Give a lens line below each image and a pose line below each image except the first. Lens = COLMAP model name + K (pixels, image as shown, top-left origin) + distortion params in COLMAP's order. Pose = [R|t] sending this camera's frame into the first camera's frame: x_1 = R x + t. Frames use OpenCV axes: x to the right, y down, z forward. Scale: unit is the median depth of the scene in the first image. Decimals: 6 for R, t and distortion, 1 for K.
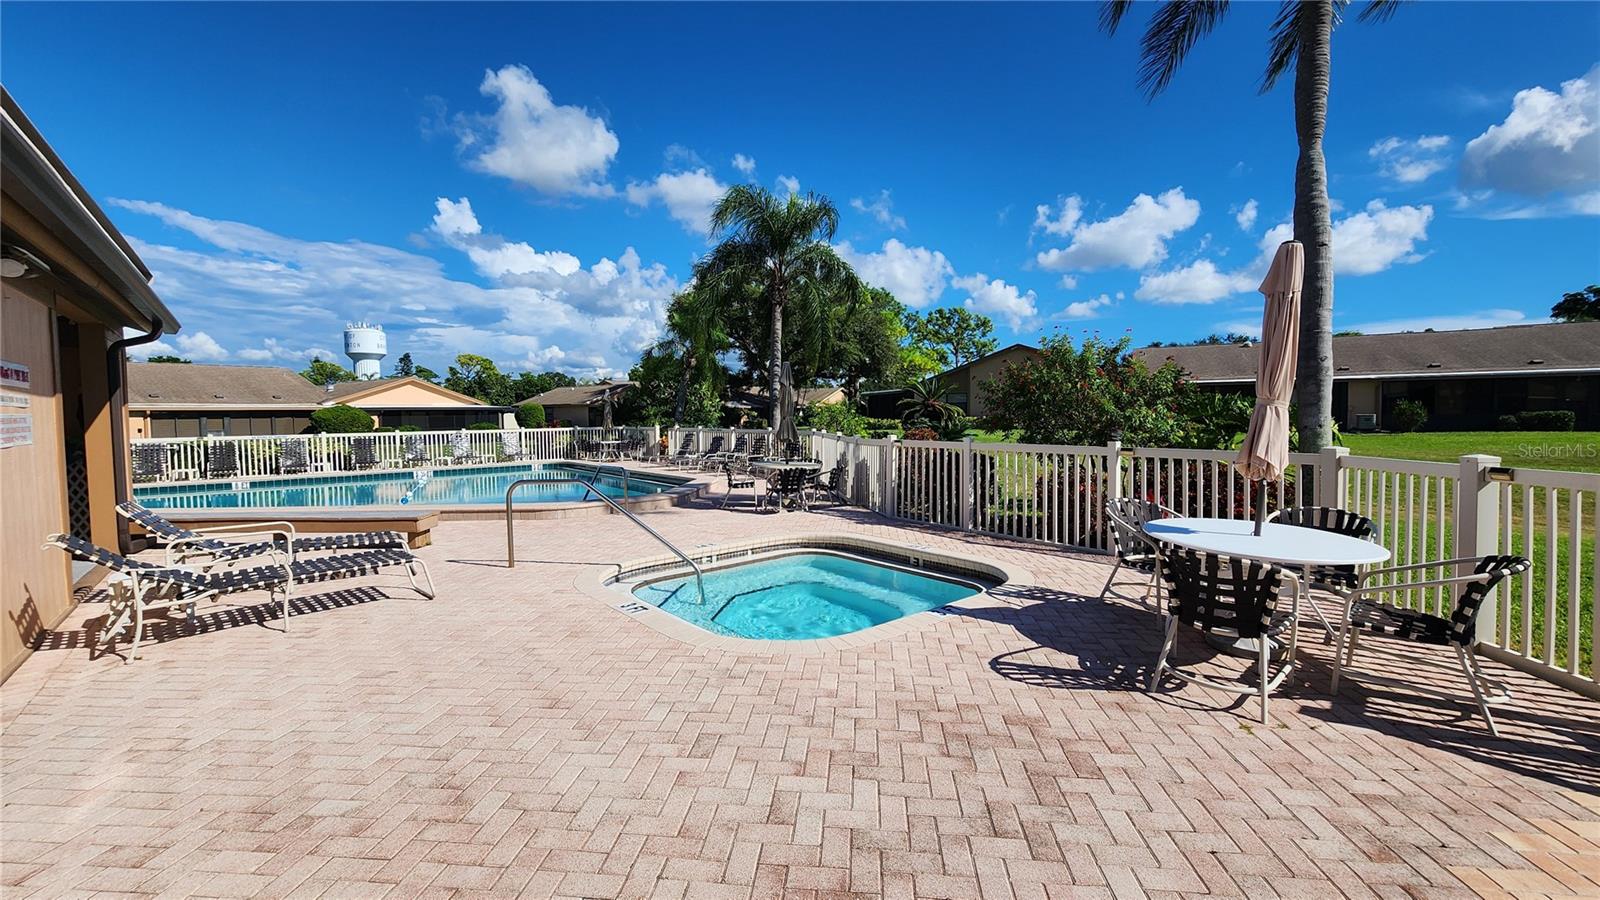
lens RADIAL K [[660.3, 0, 808.3], [0, 660.3, 442.4], [0, 0, 1]] dist [-0.003789, 0.000890]
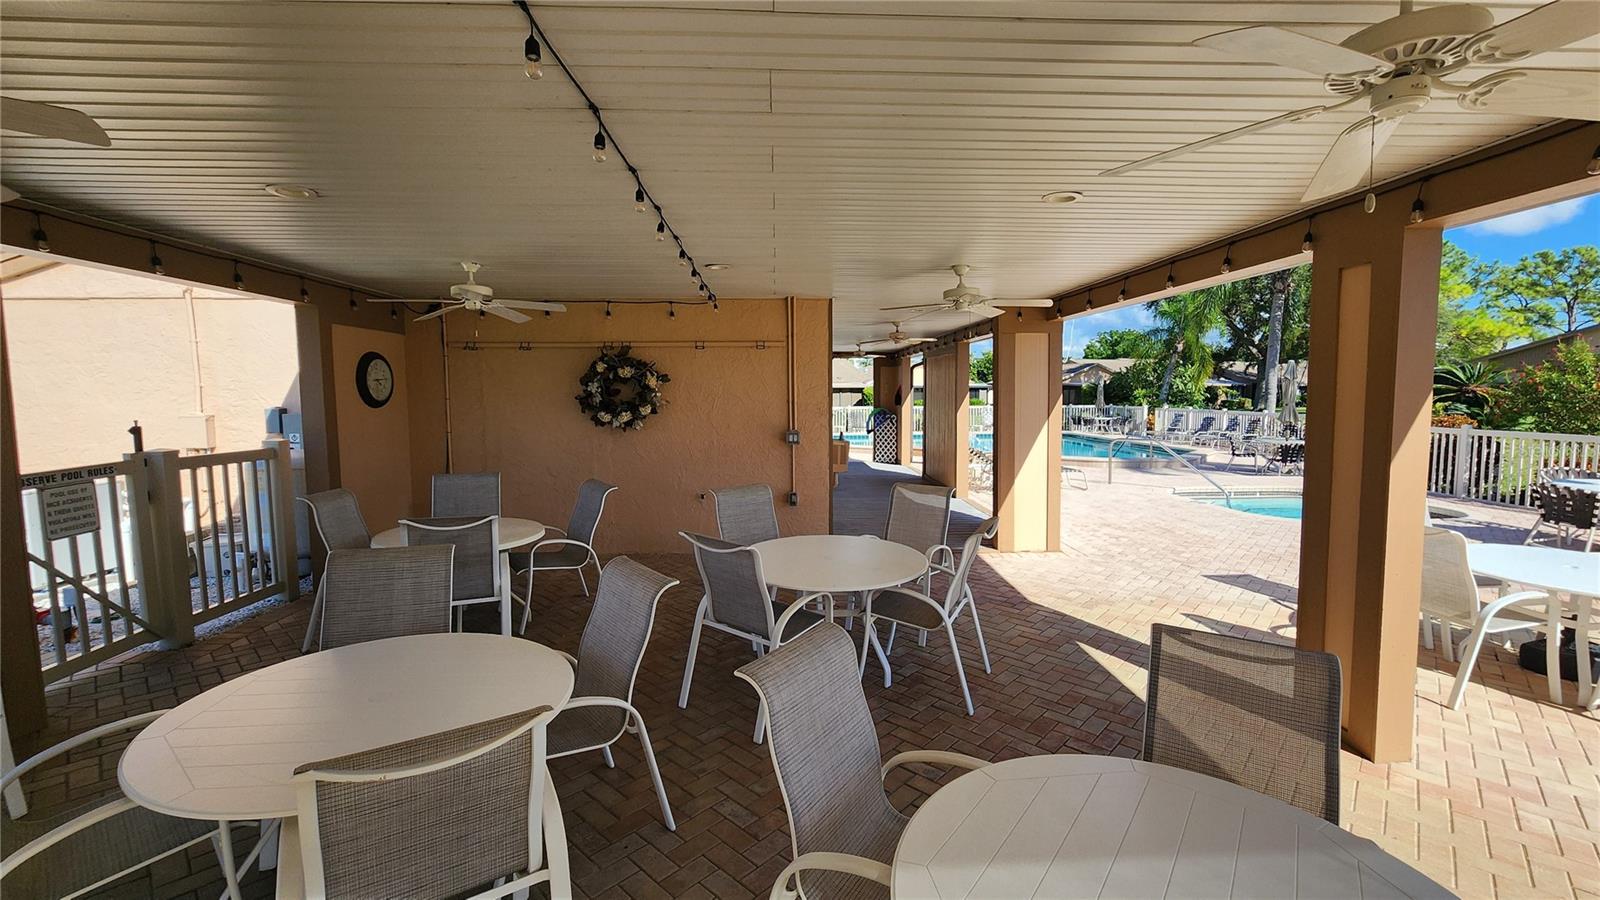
lens RADIAL K [[660.3, 0, 808.3], [0, 660.3, 442.4], [0, 0, 1]] dist [-0.003789, 0.000890]
pose [[0.797778, 0.055980, -0.600347, -0.003189], [-0.032953, 0.998241, 0.049292, 0.002093], [0.602050, -0.019541, 0.798219, -0.296921]]
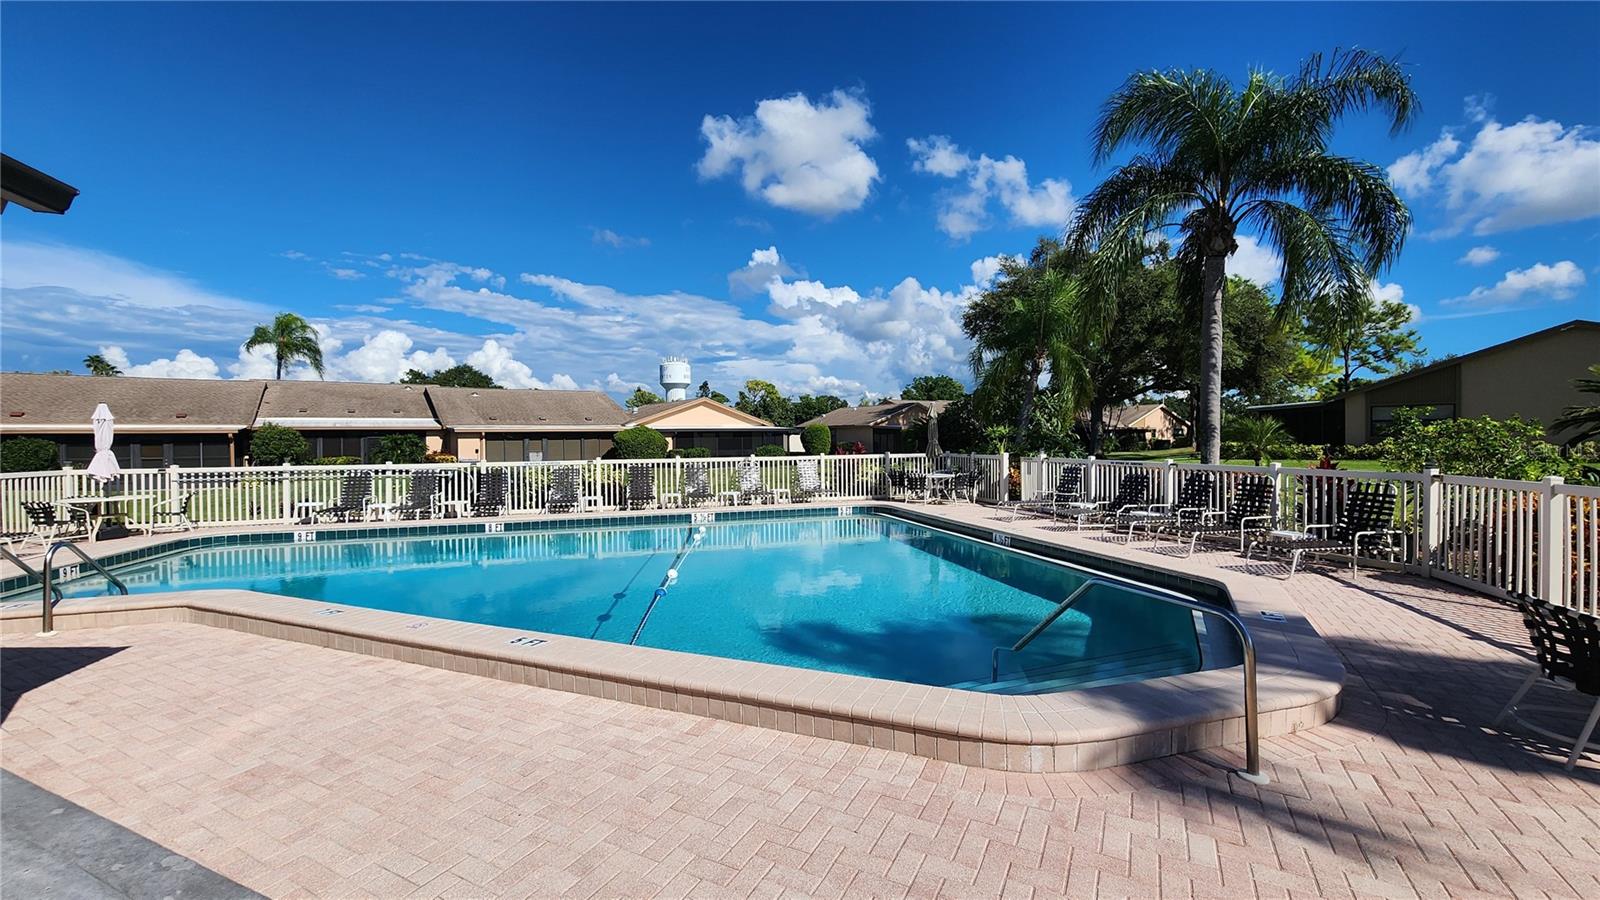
lens RADIAL K [[660.3, 0, 808.3], [0, 660.3, 442.4], [0, 0, 1]] dist [-0.003789, 0.000890]
pose [[0.924099, 0.005338, -0.382115, -0.167295], [-0.018081, 0.999393, -0.029765, -0.013351], [0.381724, 0.034415, 0.923635, 0.310786]]
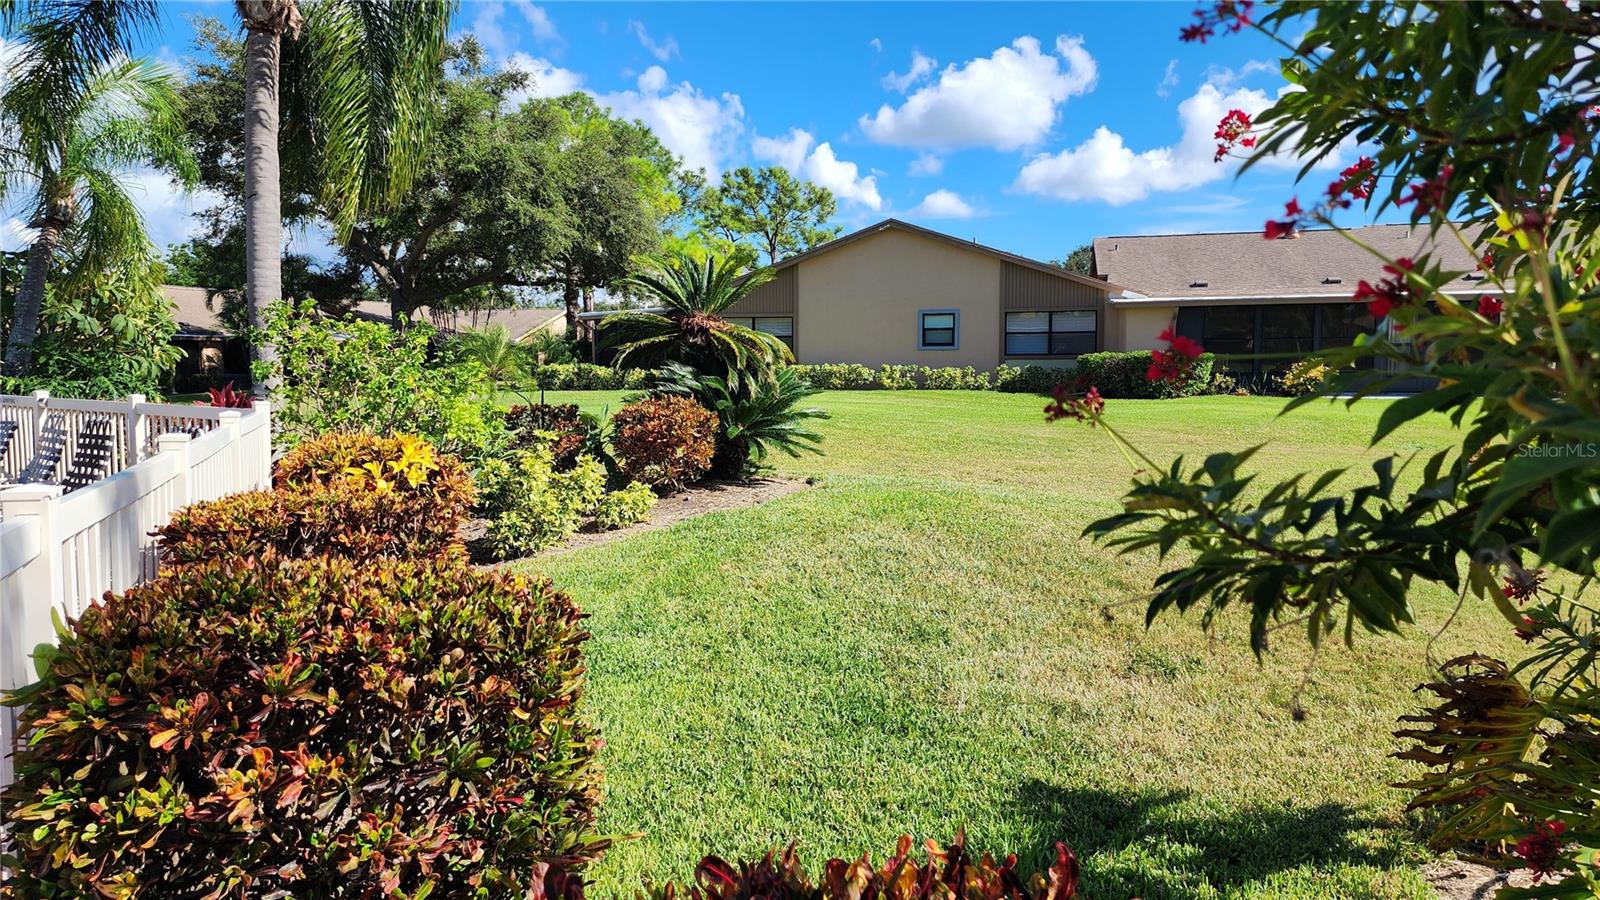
lens RADIAL K [[1069.2, 0, 800.0], [0, 1069.2, 450.0], [0, 0, 1]] dist [0.032743, 0.000549]
pose [[0.969885, -0.012148, 0.243260, 0.087849], [0.002042, 0.999126, 0.041753, -0.014697], [-0.243555, -0.039999, 0.969062, 0.389238]]
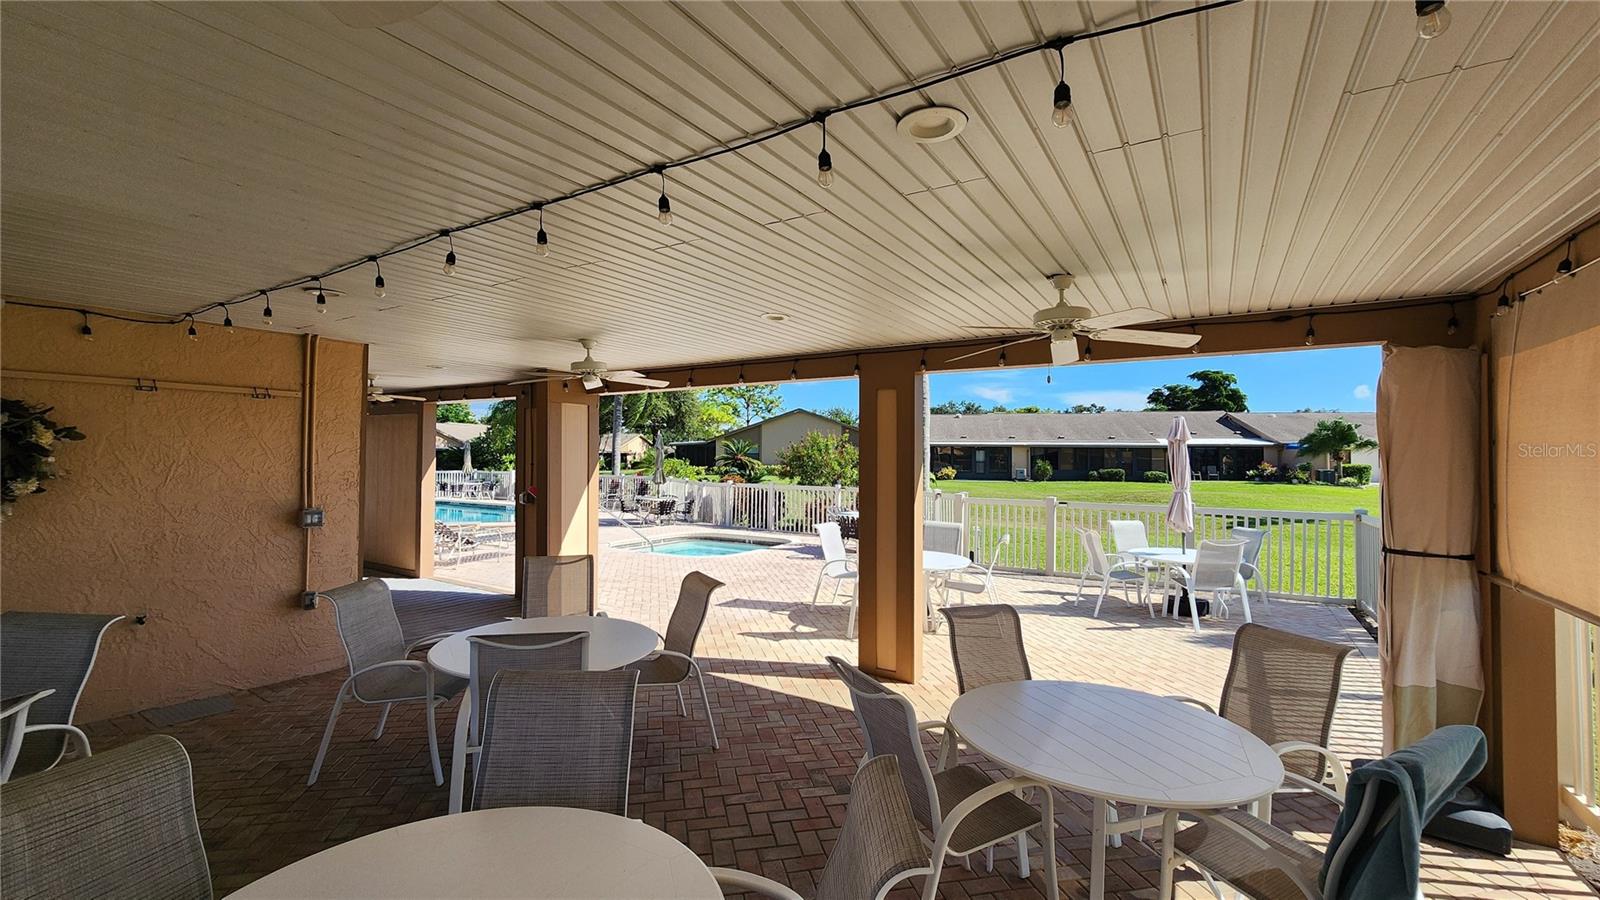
lens RADIAL K [[657.0, 0, 805.9], [0, 657.0, 442.2], [0, 0, 1]] dist [-0.000039, 0.000979]
pose [[0.950148, 0.027810, 0.310557, -0.101647], [-0.006501, 0.997565, -0.069440, 0.003522], [-0.311731, 0.063959, 0.948015, -0.330323]]
